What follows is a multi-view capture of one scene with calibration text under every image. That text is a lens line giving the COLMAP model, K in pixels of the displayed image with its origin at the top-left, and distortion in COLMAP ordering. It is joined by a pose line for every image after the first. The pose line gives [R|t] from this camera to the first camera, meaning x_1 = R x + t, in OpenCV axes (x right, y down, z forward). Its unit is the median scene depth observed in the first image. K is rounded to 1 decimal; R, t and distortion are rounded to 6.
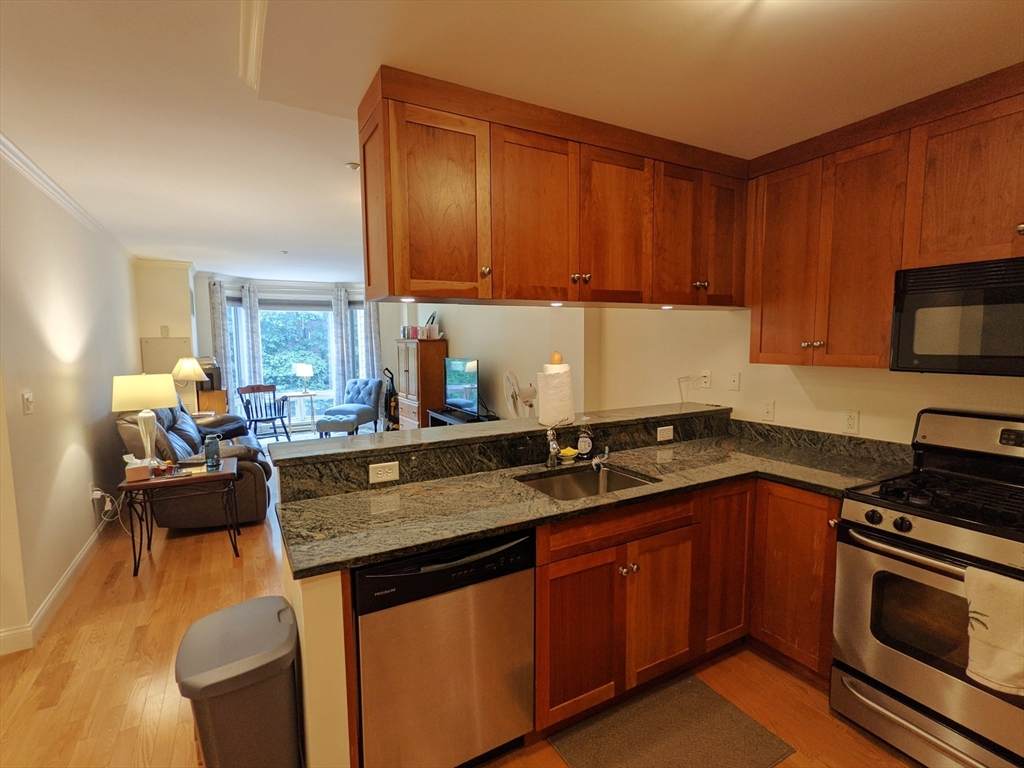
lens RADIAL K [[493.0, 0, 512.0], [0, 493.0, 384.0], [0, 0, 1]] dist [0.002219, 0.000761]
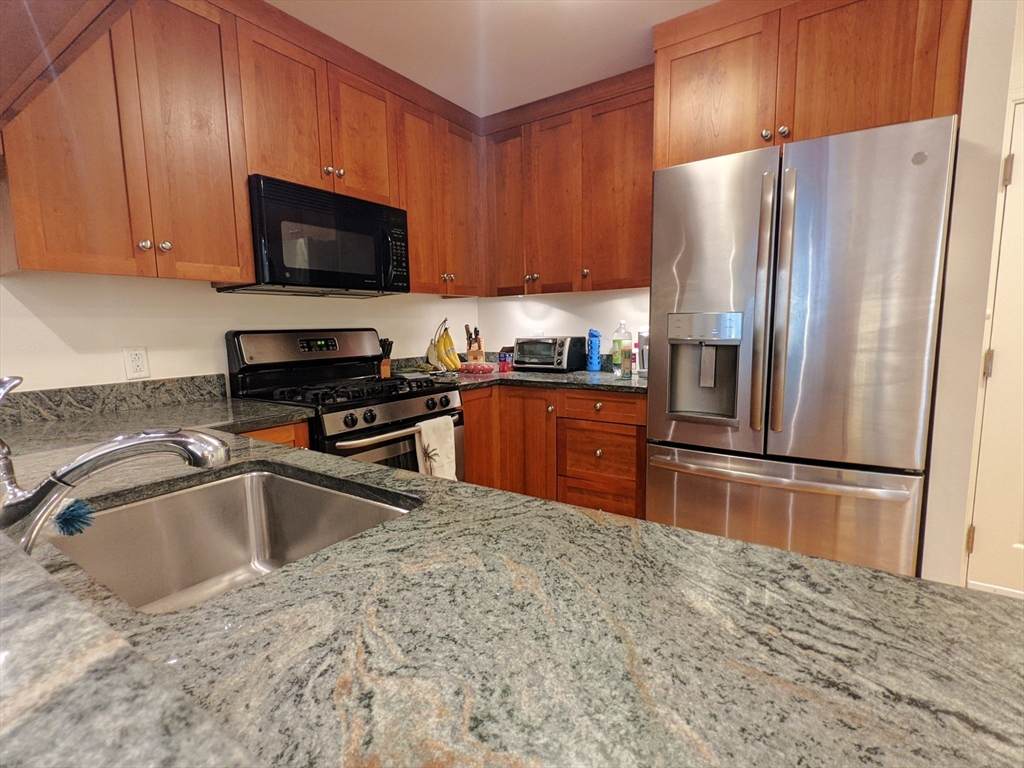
lens RADIAL K [[493.0, 0, 512.0], [0, 493.0, 384.0], [0, 0, 1]] dist [0.002219, 0.000761]
pose [[-0.436097, -0.089538, 0.895434, -0.286284], [0.101660, 0.983766, 0.147881, 0.067828], [-0.894139, 0.155520, -0.419916, 0.987773]]
